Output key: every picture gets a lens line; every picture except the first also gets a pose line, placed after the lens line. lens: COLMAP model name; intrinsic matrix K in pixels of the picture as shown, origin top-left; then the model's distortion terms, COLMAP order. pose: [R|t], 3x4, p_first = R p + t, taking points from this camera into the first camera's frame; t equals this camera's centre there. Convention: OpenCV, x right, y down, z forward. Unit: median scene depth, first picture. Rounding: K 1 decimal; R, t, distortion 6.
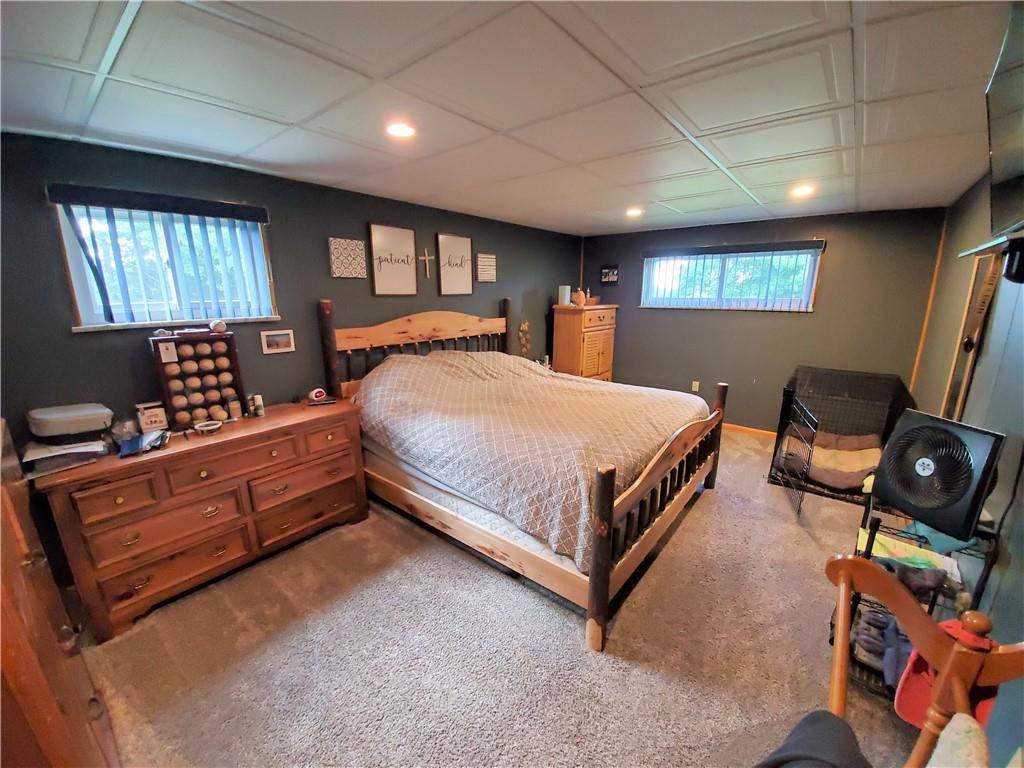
lens RADIAL K [[405.6, 0, 517.3], [0, 405.6, 391.1], [0, 0, 1]] dist [-0.020608, -0.001373]
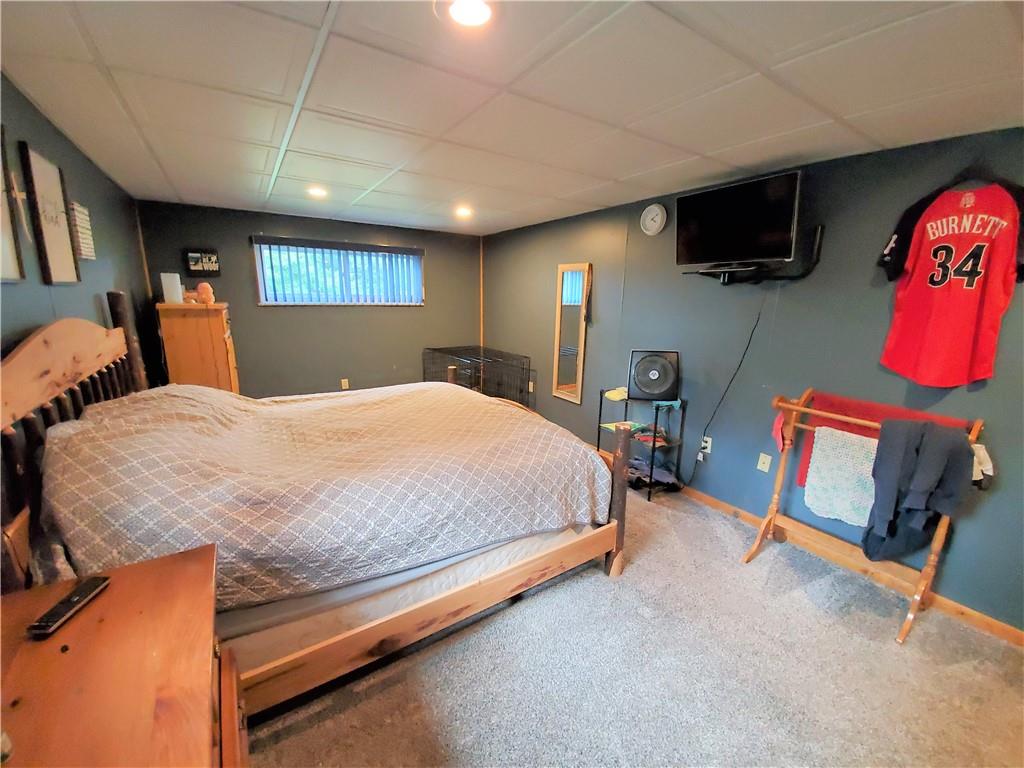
lens RADIAL K [[405.6, 0, 516.6], [0, 405.6, 384.6], [0, 0, 1]] dist [-0.020608, -0.001373]
pose [[0.292067, -0.200745, 0.935093, -0.637818], [0.207848, 0.967678, 0.142821, -0.114255], [-0.933540, 0.152644, 0.324351, 0.538318]]
